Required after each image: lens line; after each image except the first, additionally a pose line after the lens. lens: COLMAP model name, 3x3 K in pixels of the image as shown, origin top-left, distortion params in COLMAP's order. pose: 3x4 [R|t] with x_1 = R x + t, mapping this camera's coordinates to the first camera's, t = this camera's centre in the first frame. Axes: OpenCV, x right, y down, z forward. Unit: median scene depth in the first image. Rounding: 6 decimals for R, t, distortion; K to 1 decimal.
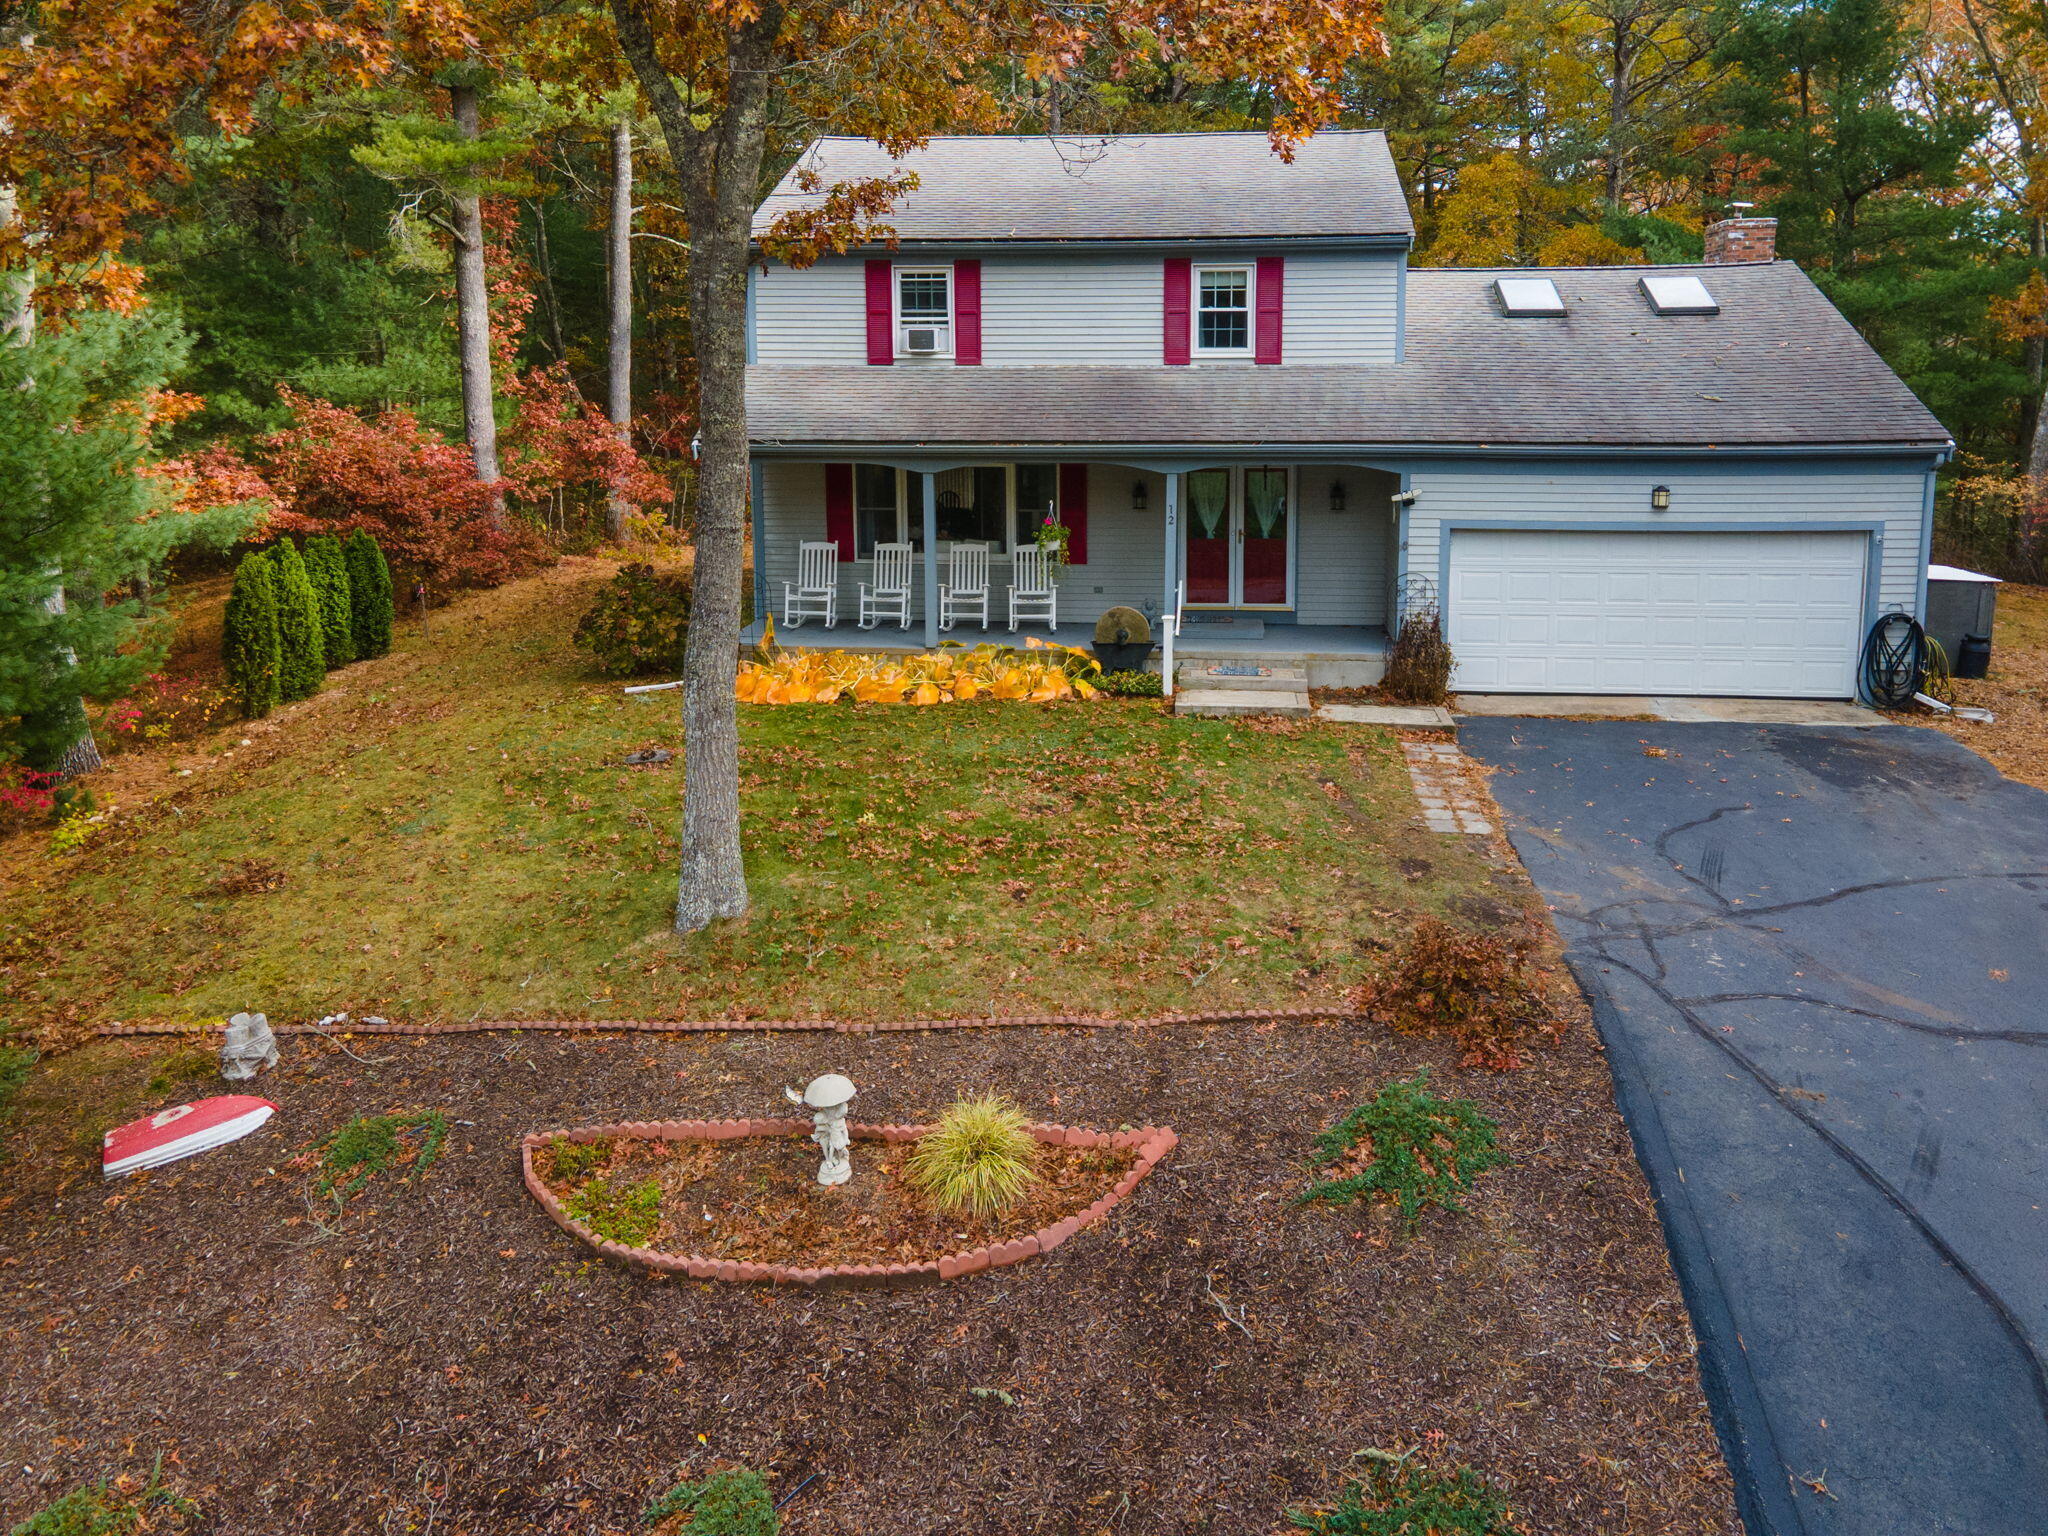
lens RADIAL K [[1592.2, 0, 1067.2], [0, 1592.2, 613.4], [0, 0, 1]] dist [0.013870, 0.004826]
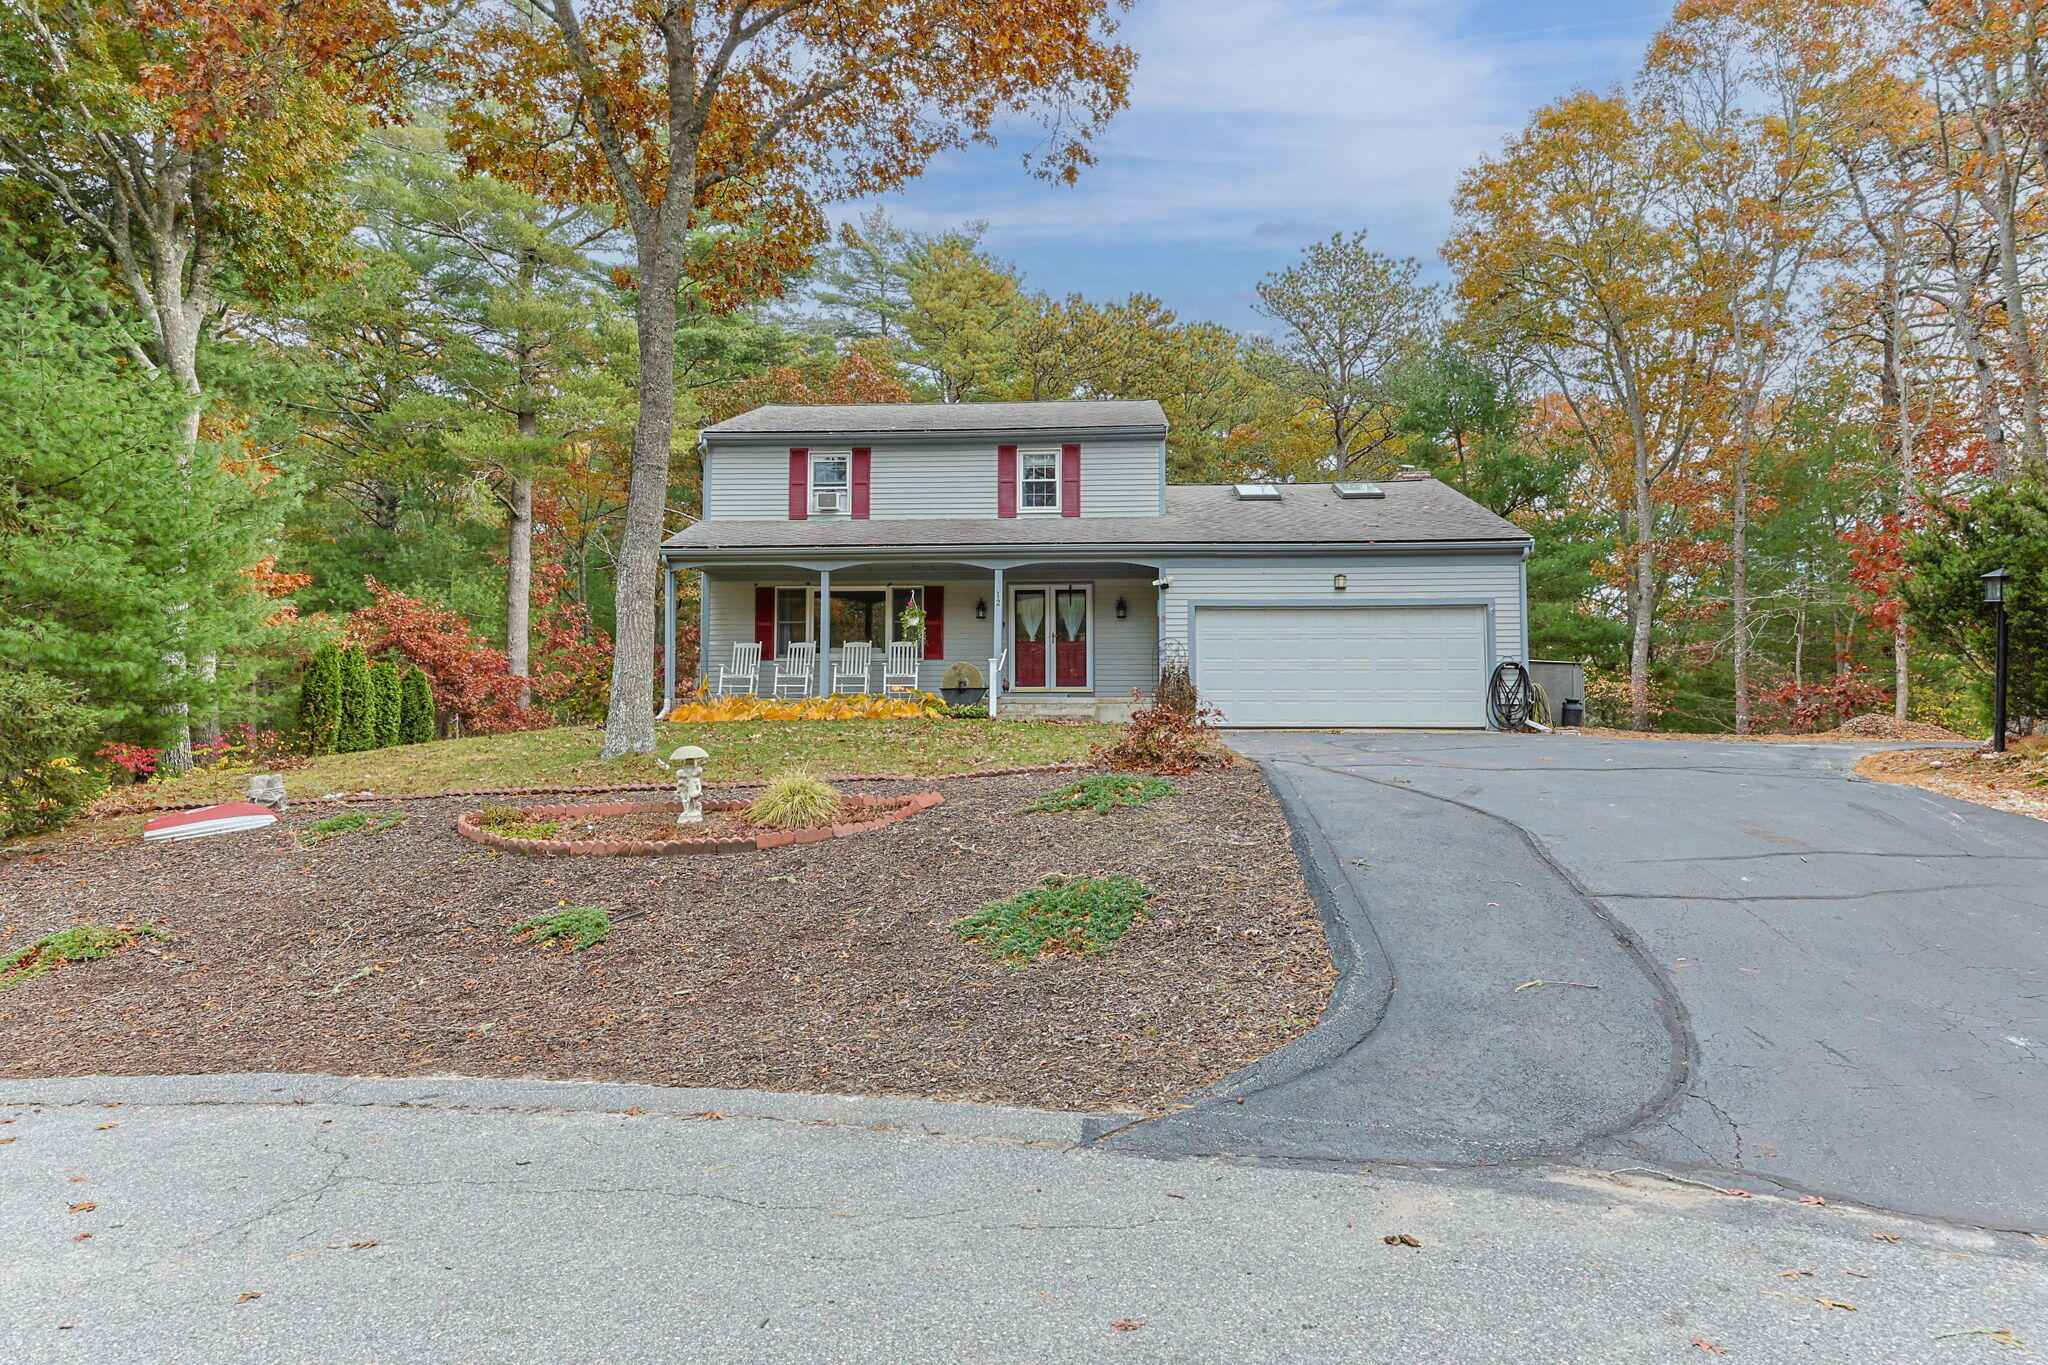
lens RADIAL K [[1202.1, 0, 1024.0], [0, 1202.1, 682.5], [0, 0, 1]] dist [0.003673, -0.001043]
pose [[0.999363, 0.009002, 0.034547, 0.048387], [-0.001445, 0.977094, -0.212801, 0.216765], [-0.035672, 0.212616, 0.976485, -0.016352]]
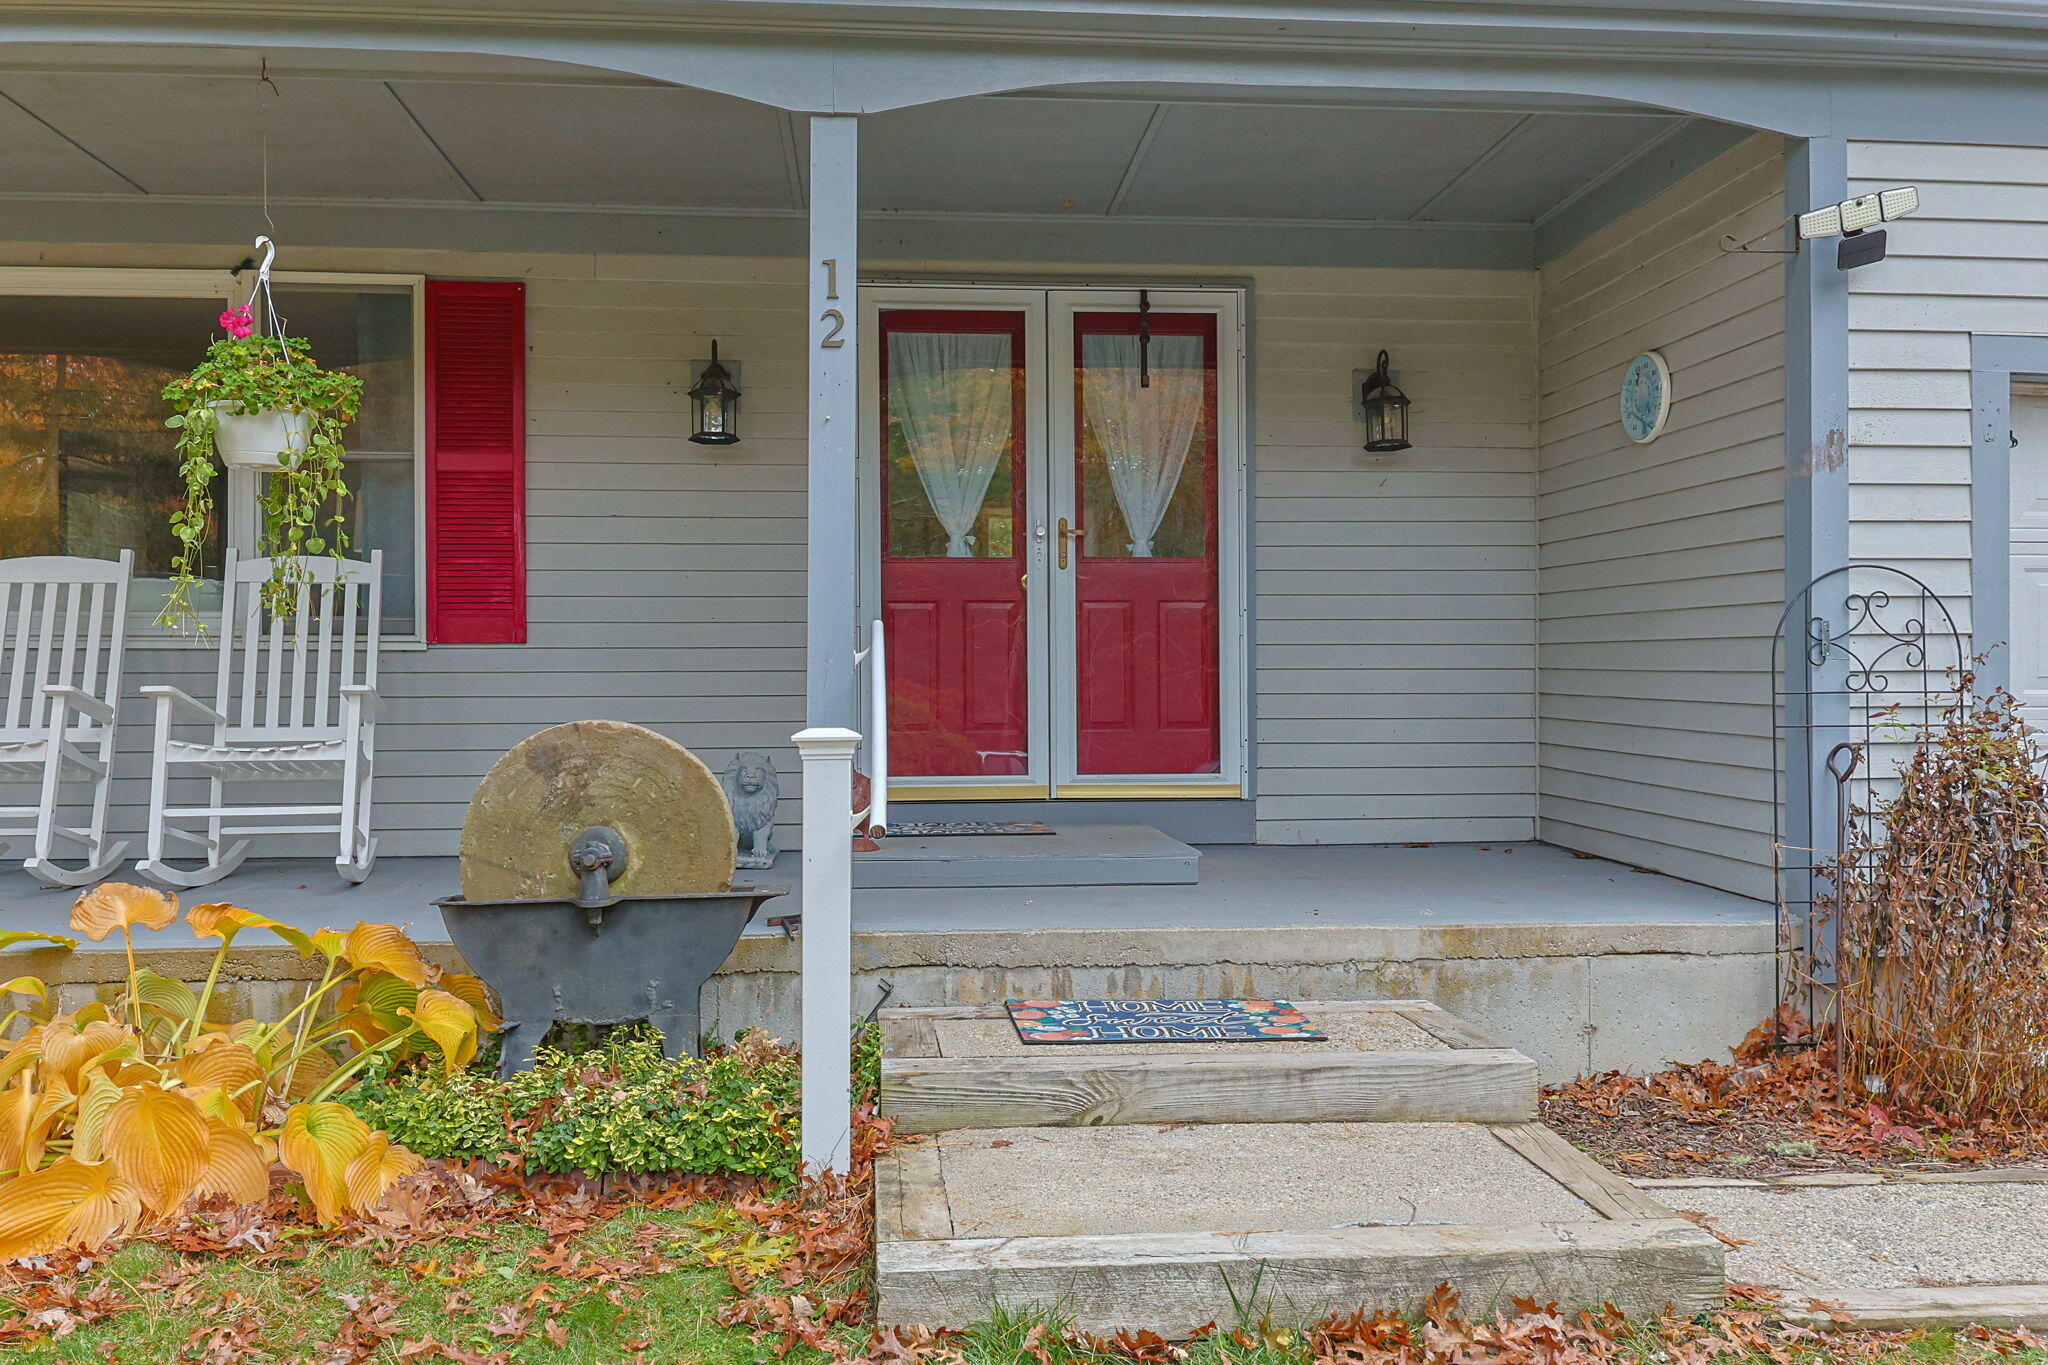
lens RADIAL K [[1685.4, 0, 1027.1], [0, 1685.4, 657.8], [0, 0, 1]] dist [0.000794, -0.004732]
pose [[0.981335, 0.003261, 0.192278, 0.043555], [0.028186, 0.986619, -0.160585, 0.022389], [-0.190228, 0.163008, 0.968112, 0.717913]]
